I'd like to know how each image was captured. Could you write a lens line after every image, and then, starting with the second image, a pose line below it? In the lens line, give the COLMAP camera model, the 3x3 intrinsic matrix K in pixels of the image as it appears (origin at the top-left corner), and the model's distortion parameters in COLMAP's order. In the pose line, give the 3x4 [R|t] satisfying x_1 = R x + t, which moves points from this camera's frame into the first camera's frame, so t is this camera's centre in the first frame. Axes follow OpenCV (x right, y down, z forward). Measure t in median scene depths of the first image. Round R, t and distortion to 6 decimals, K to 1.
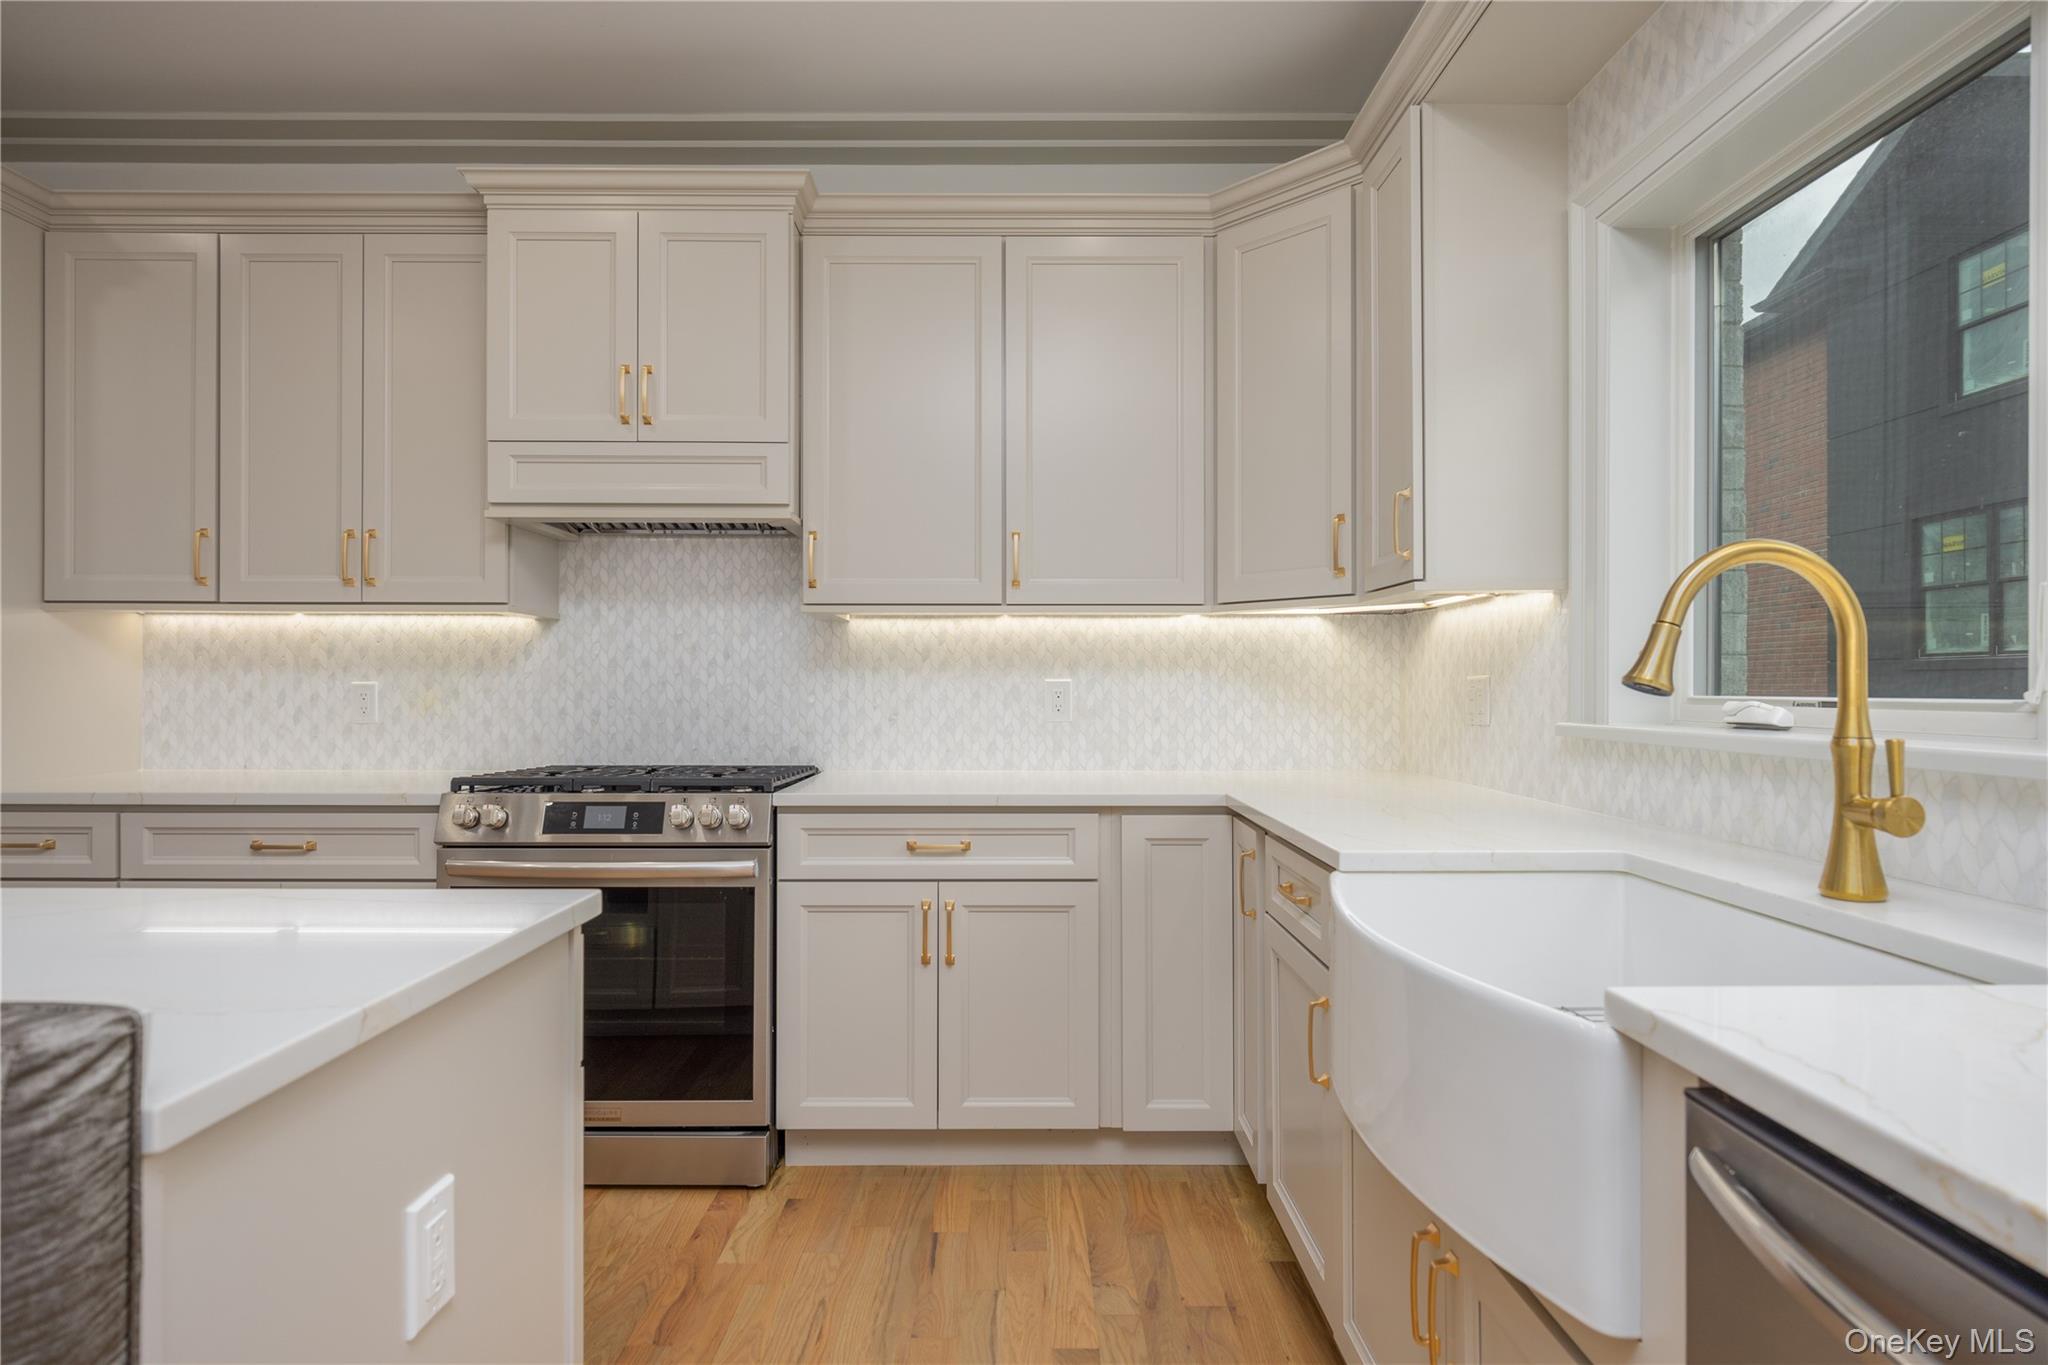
lens RADIAL K [[1062.0, 0, 1024.0], [0, 1062.0, 682.5], [0, 0, 1]] dist [0.000109, -0.000025]
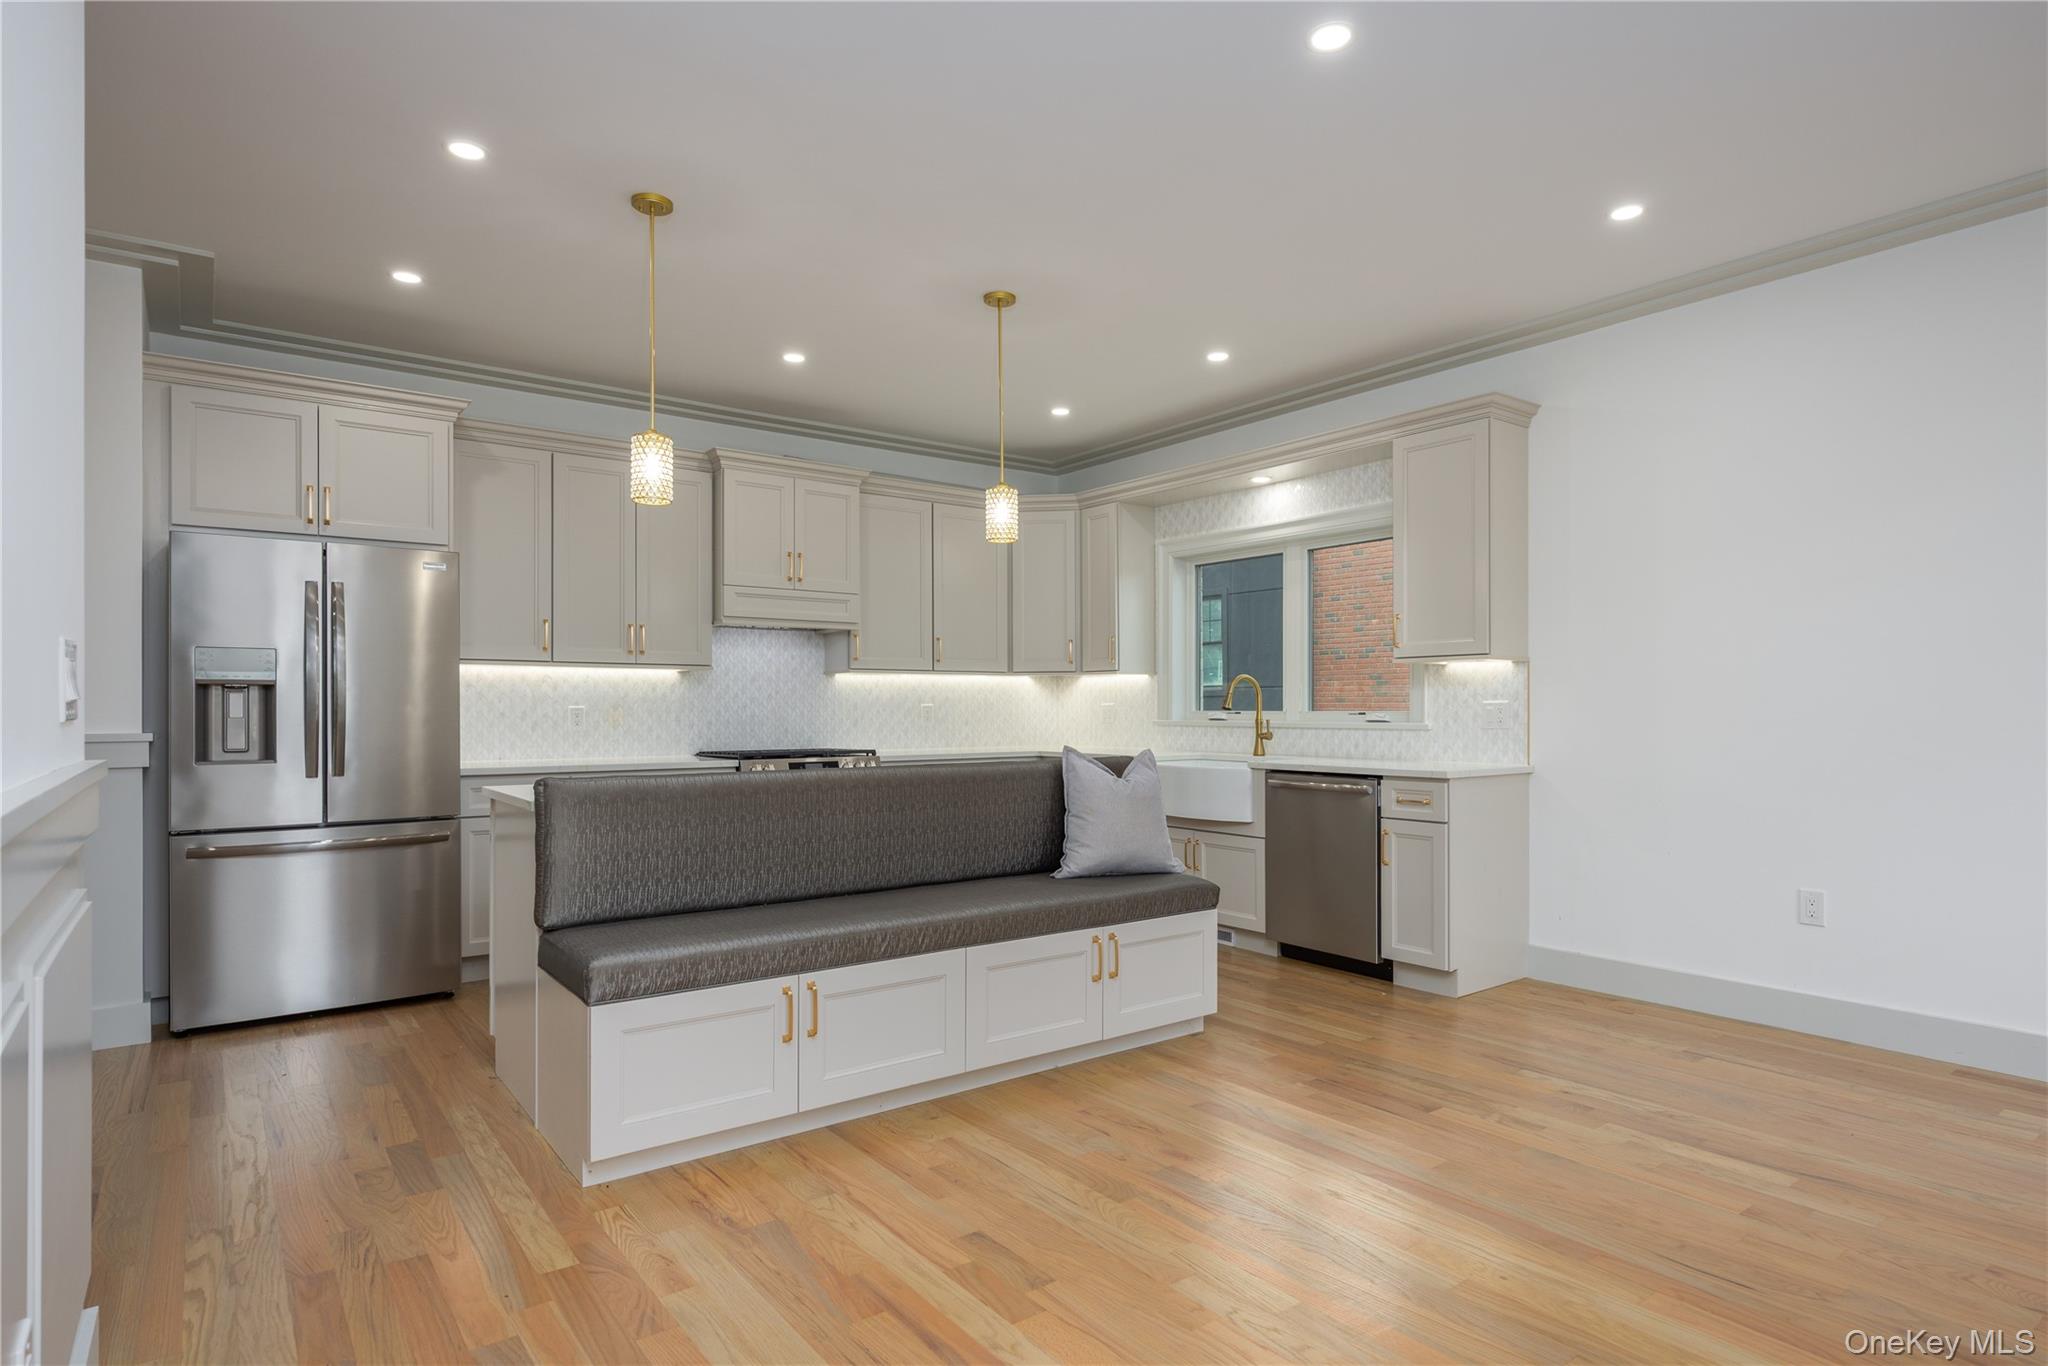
lens RADIAL K [[1098.9, 0, 1023.4], [0, 1098.9, 704.8], [0, 0, 1]] dist [-0.002757, -0.001397]
pose [[0.804766, 0.000177, 0.593592, -1.368104], [-0.001065, 0.999999, 0.001146, -0.007091], [-0.593591, -0.001555, 0.804765, -1.055400]]
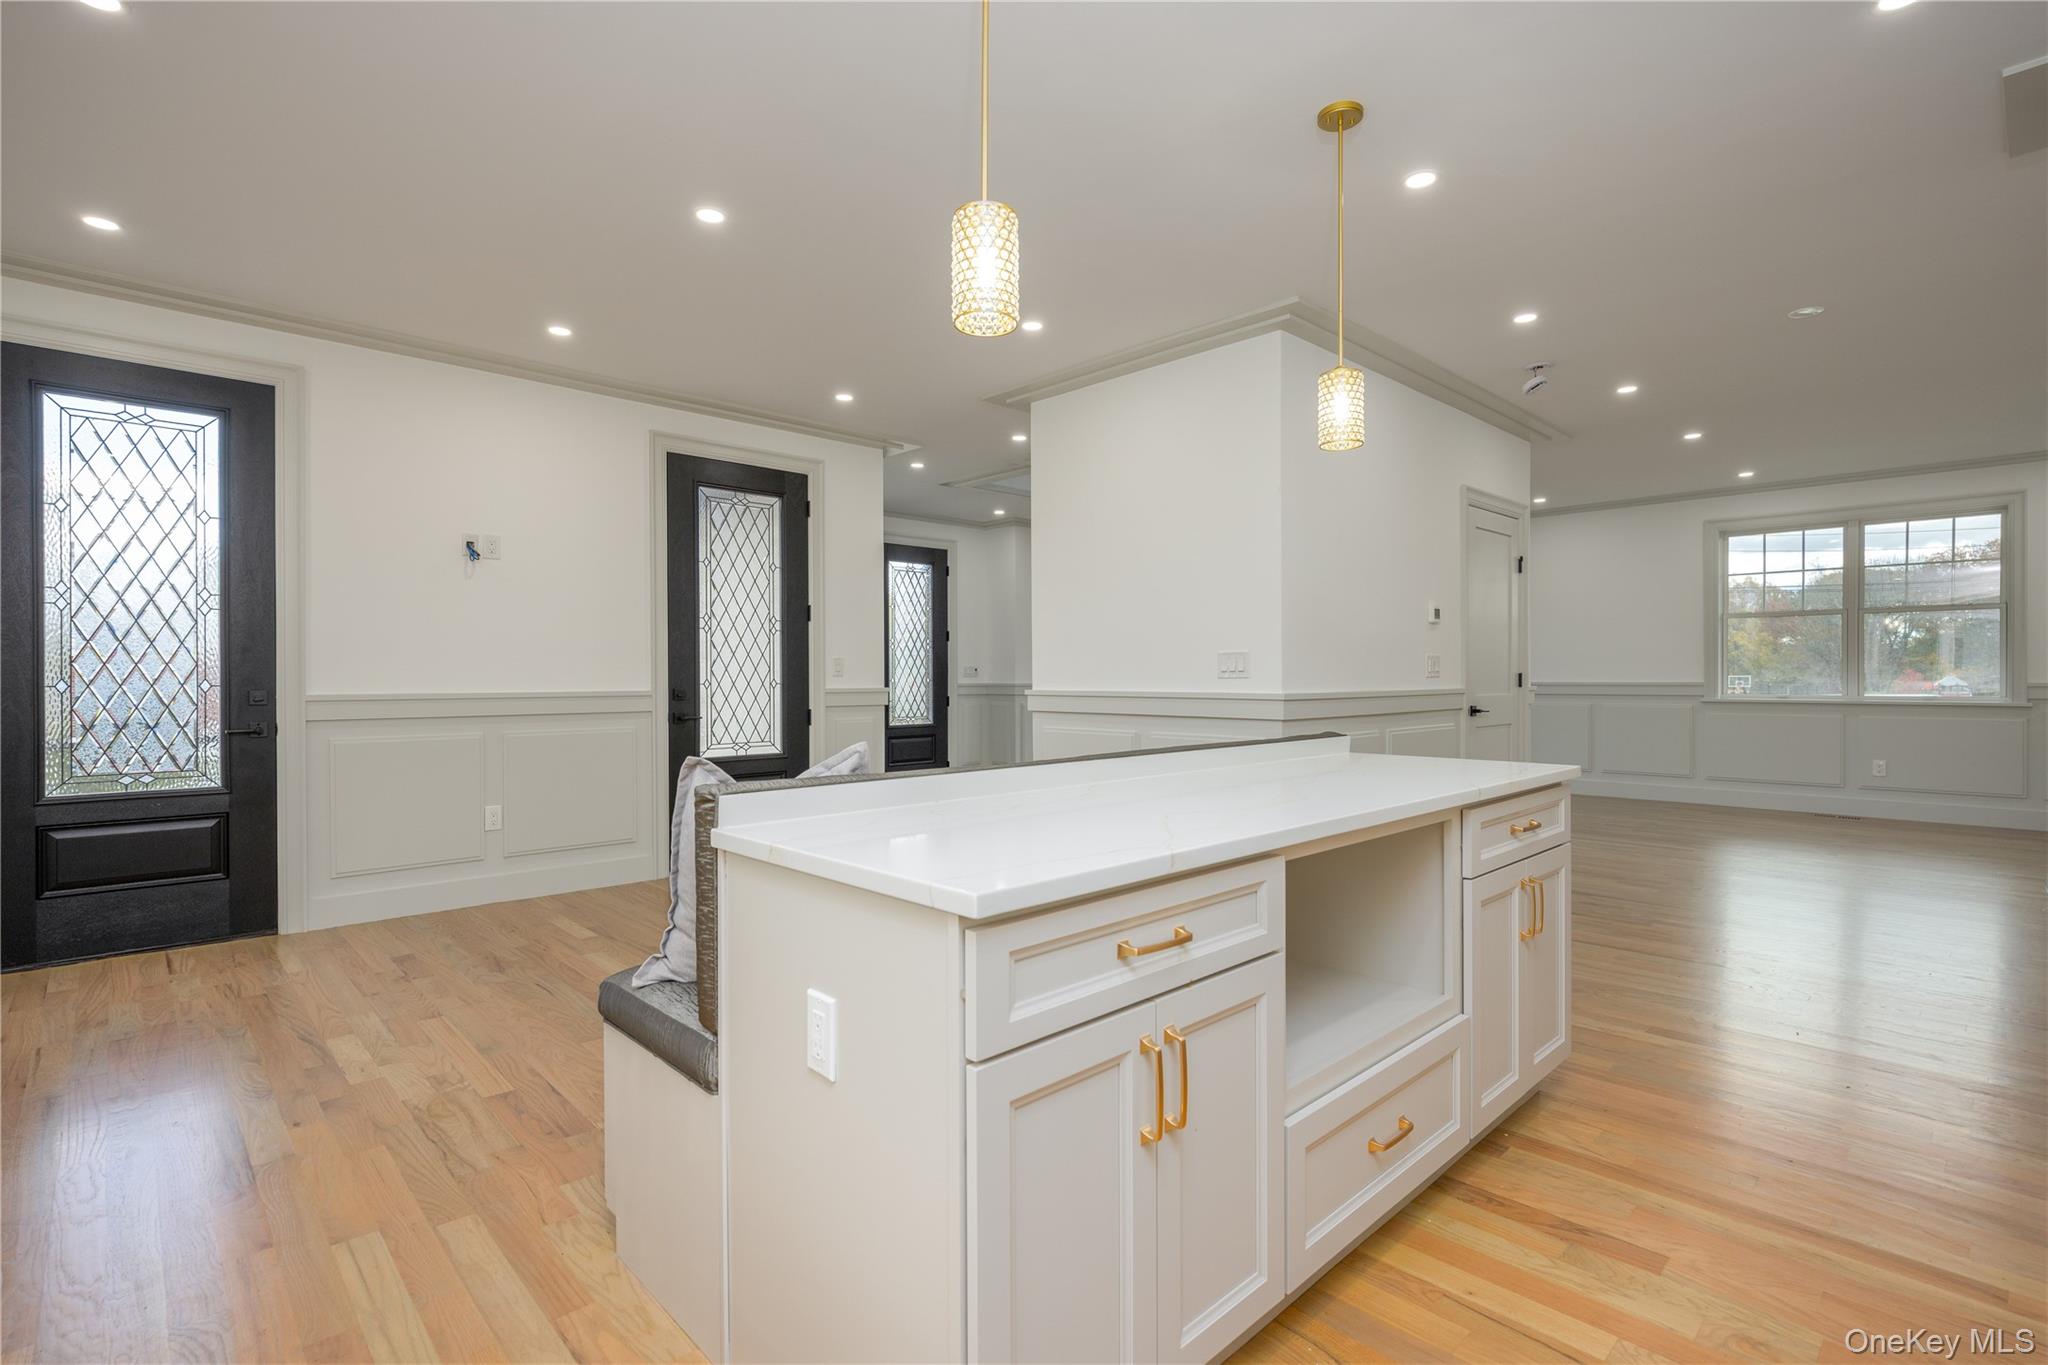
lens RADIAL K [[955.5, 0, 1024.0], [0, 955.5, 682.5], [0, 0, 1]] dist [0.001530, 0.000288]
pose [[-0.728748, 0.007449, -0.684741, 0.078132], [0.004711, 0.999972, 0.005864, -0.001255], [0.684766, 0.001047, -0.728763, 0.874244]]
